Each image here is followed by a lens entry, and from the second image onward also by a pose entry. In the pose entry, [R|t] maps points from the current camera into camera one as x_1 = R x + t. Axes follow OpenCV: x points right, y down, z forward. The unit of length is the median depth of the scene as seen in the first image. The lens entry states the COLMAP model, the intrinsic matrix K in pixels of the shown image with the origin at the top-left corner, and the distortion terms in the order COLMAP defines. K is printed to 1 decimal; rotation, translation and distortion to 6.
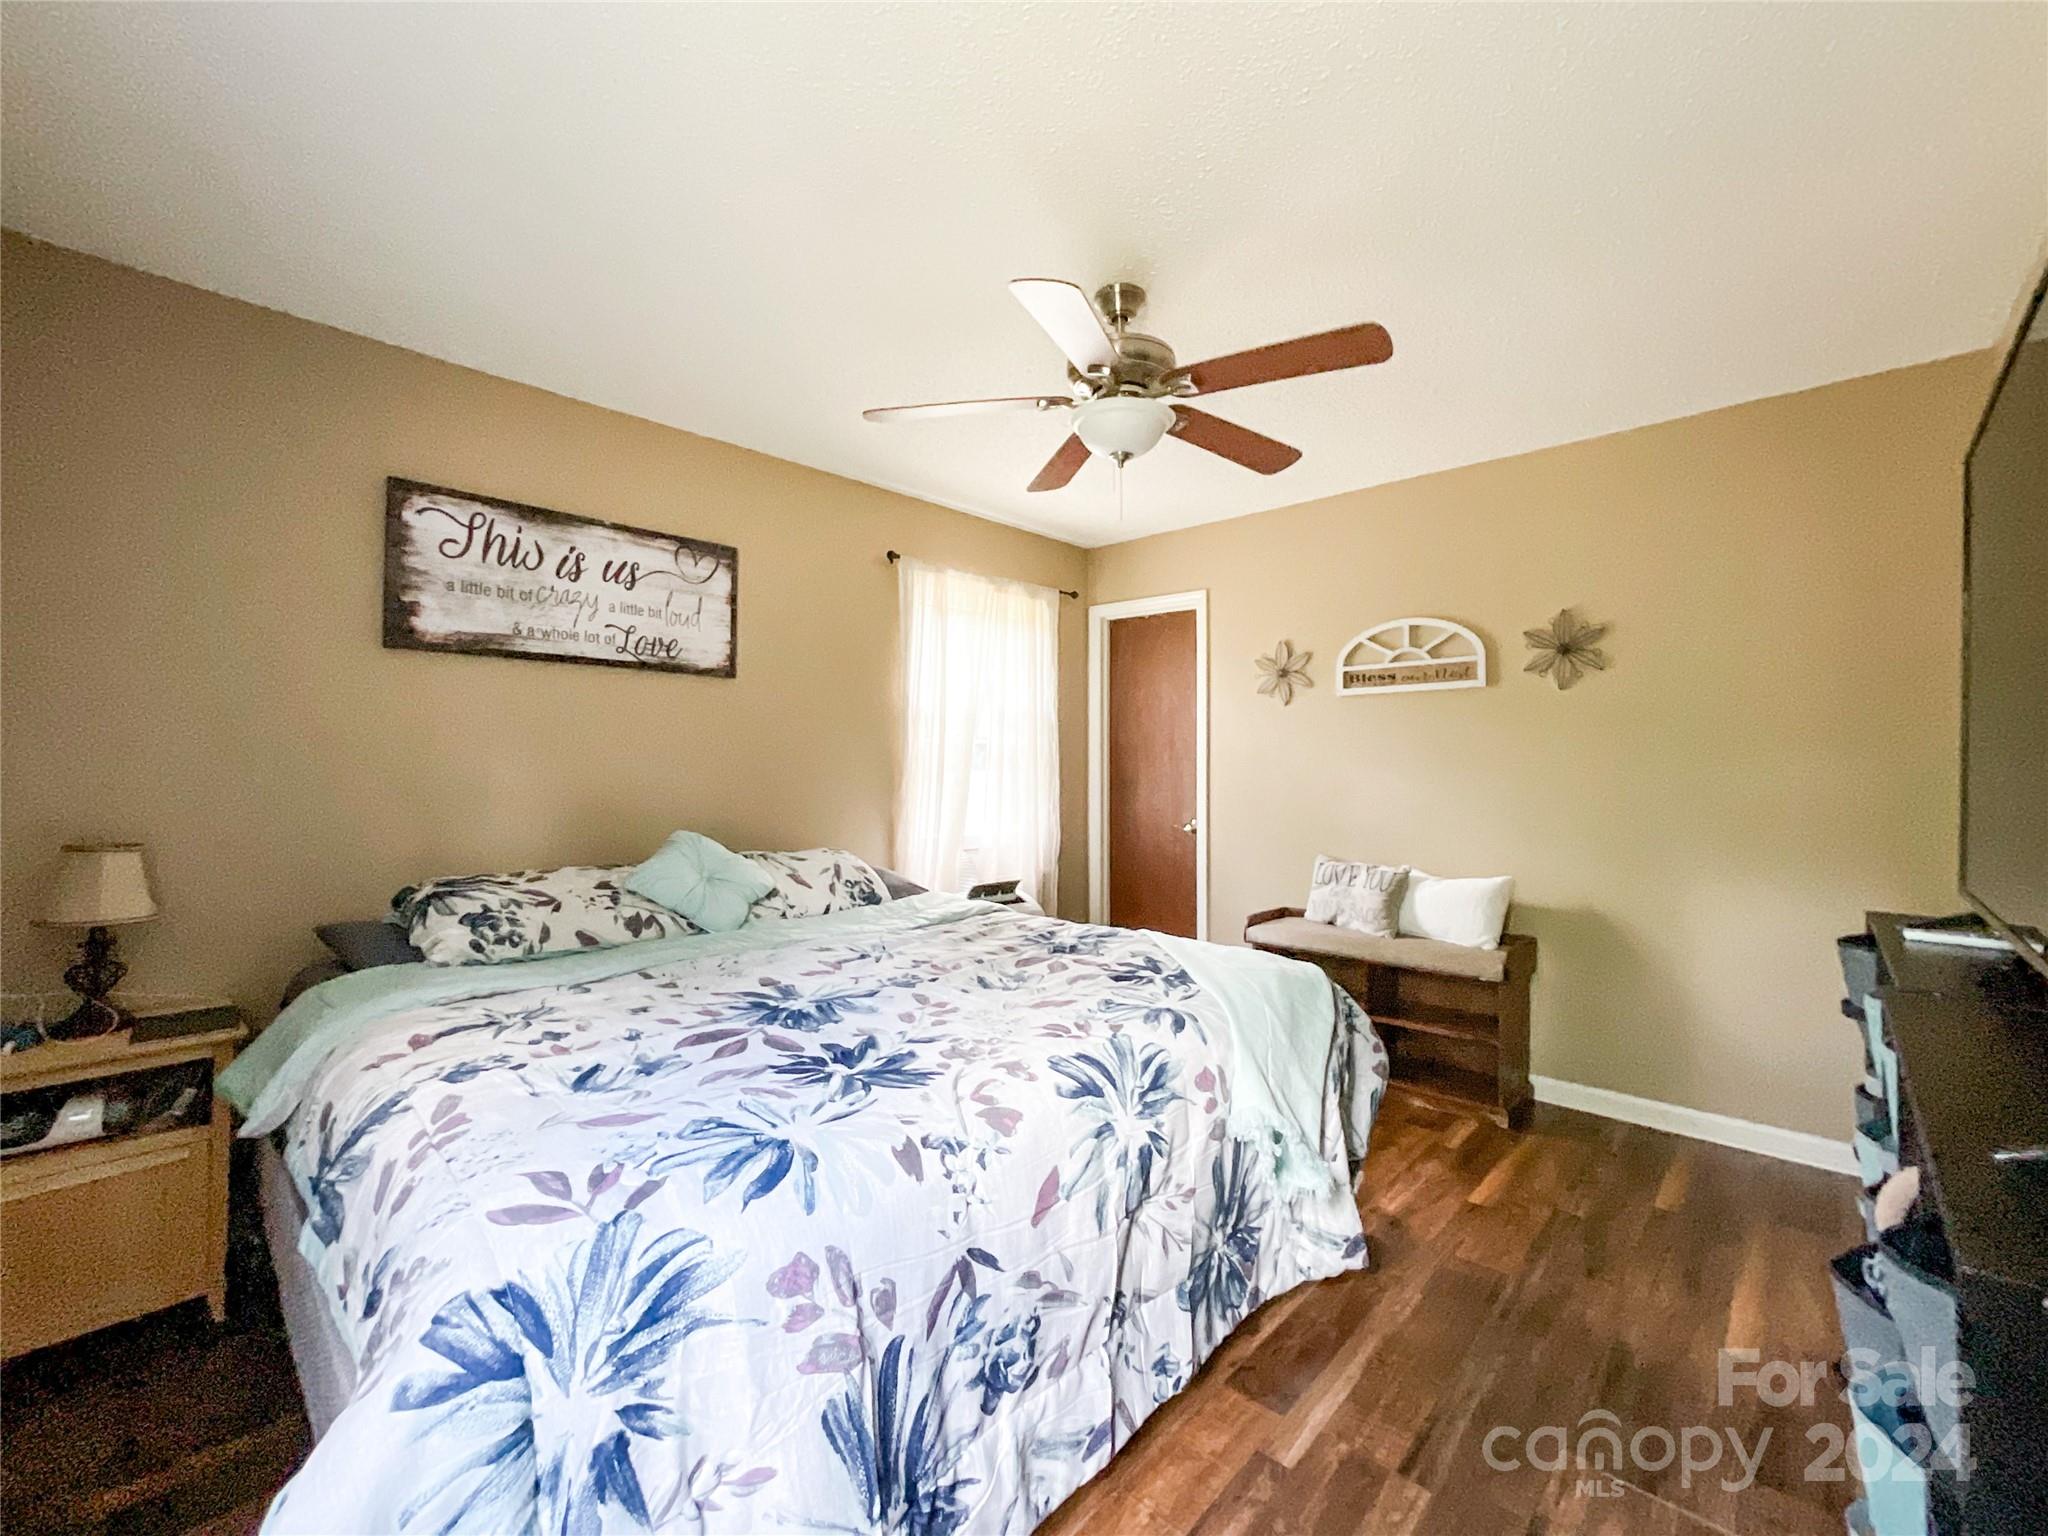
lens RADIAL K [[858.1, 0, 1018.1], [0, 858.1, 791.8], [0, 0, 1]] dist [-0.002414, -0.000141]
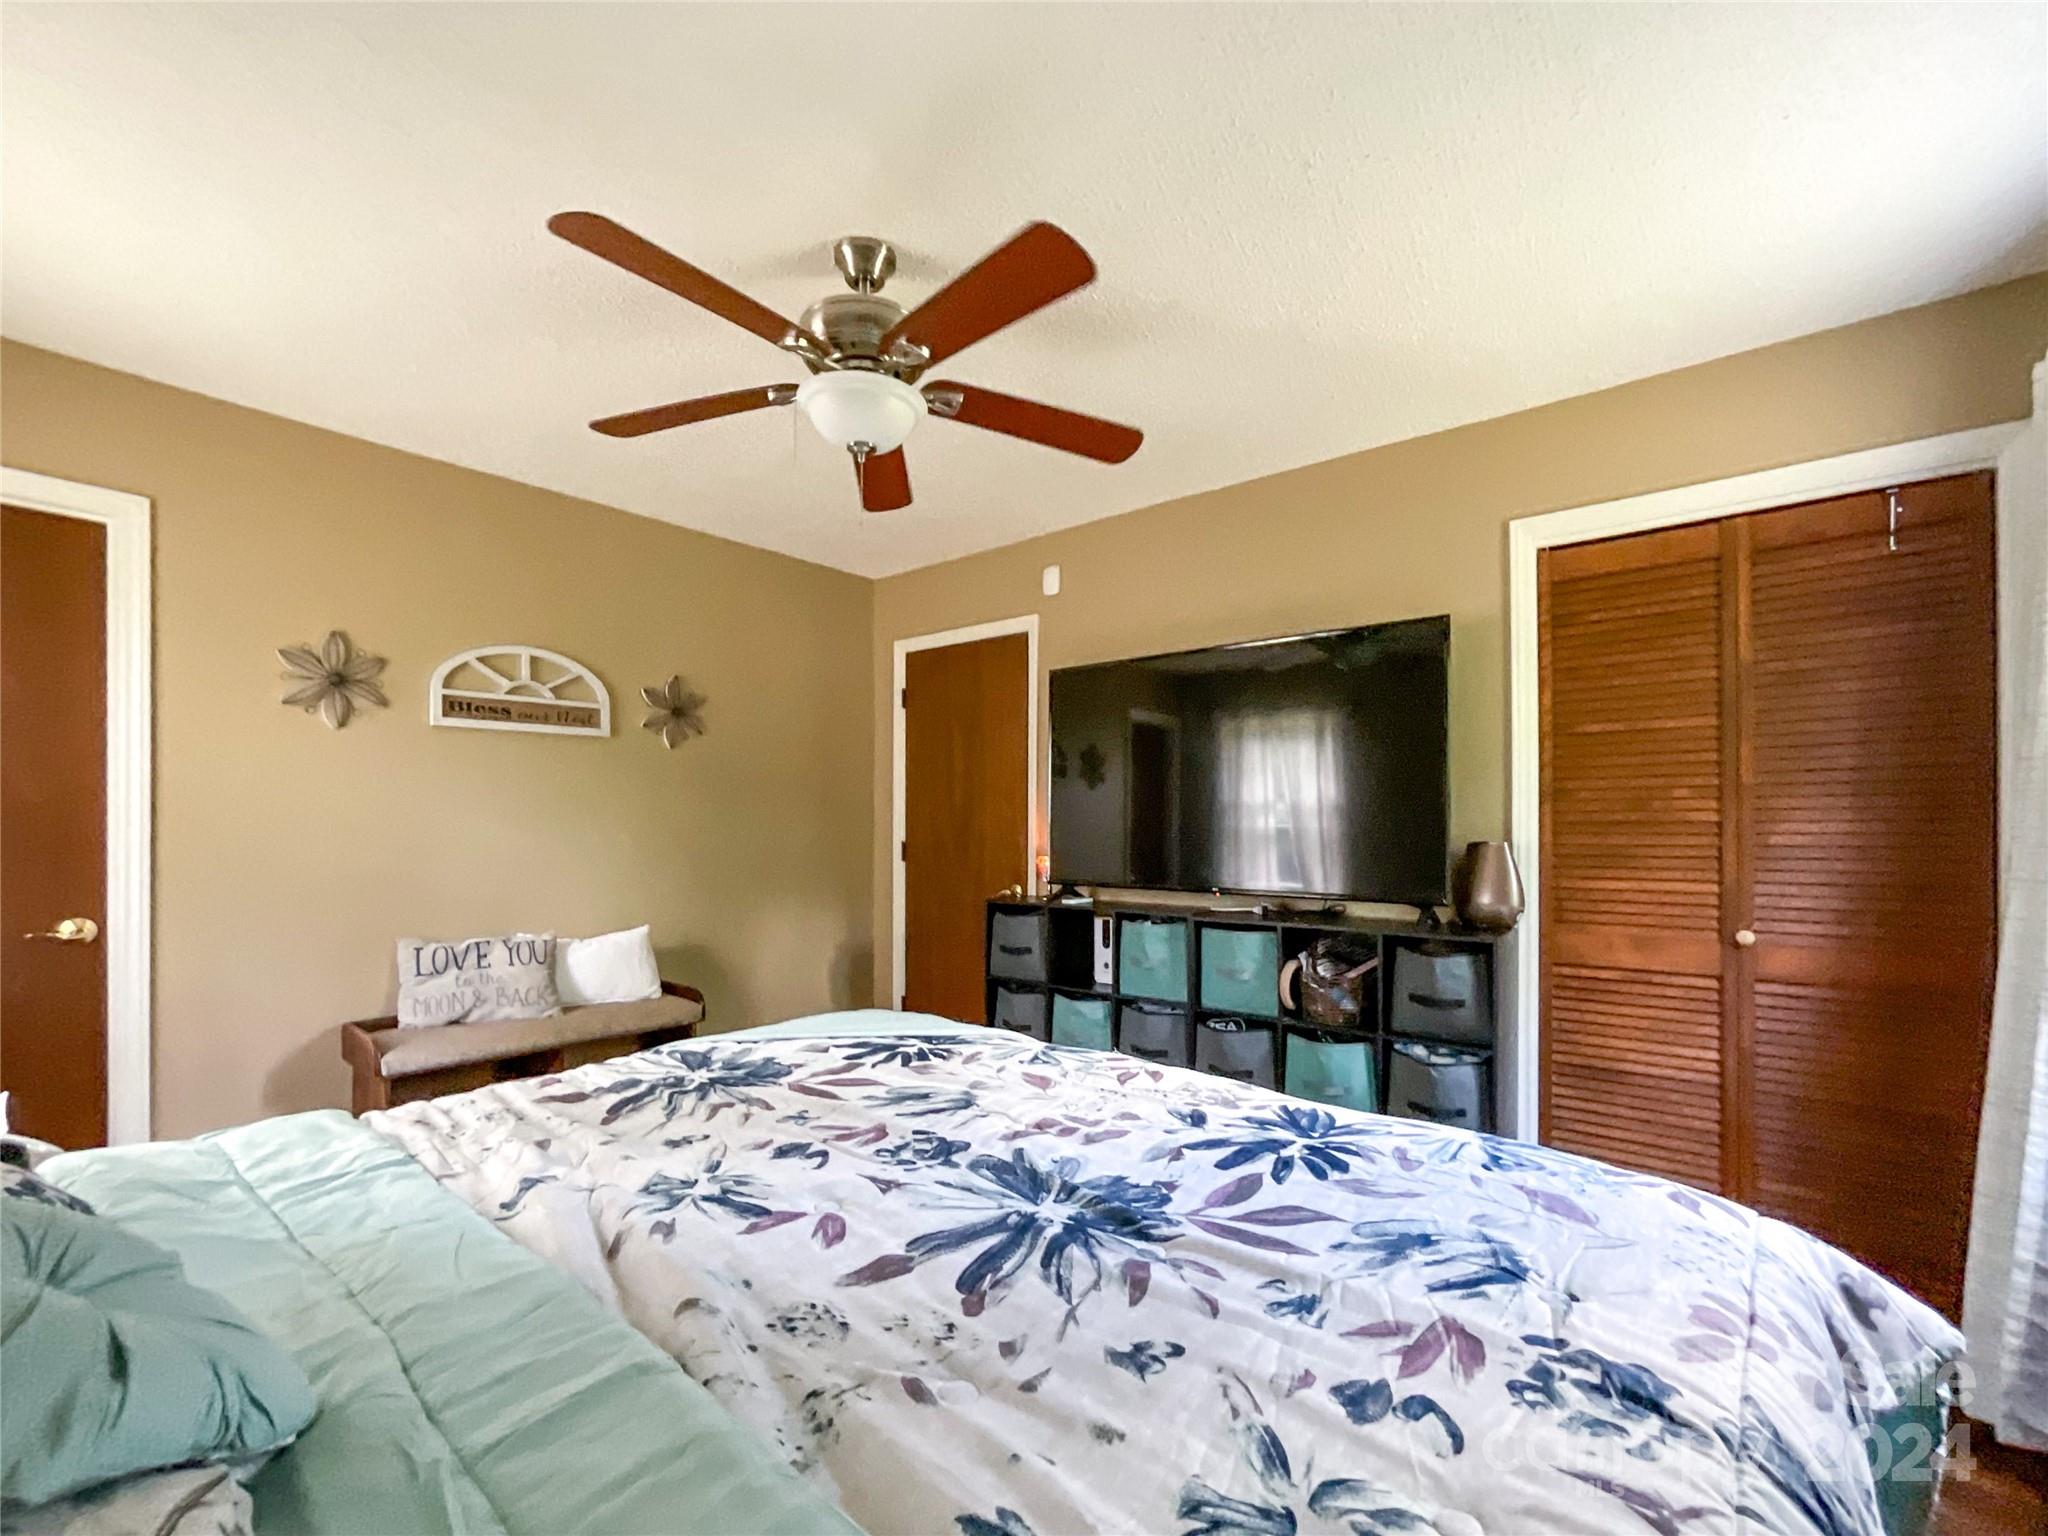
lens RADIAL K [[886.0, 0, 1024.6], [0, 886.0, 823.2], [0, 0, 1]] dist [-0.000909, 0.000001]
pose [[-0.094231, -0.010582, 0.995494, -0.508418], [0.025920, 0.999578, 0.013079, -0.023808], [-0.995213, 0.027036, -0.093917, 0.613868]]
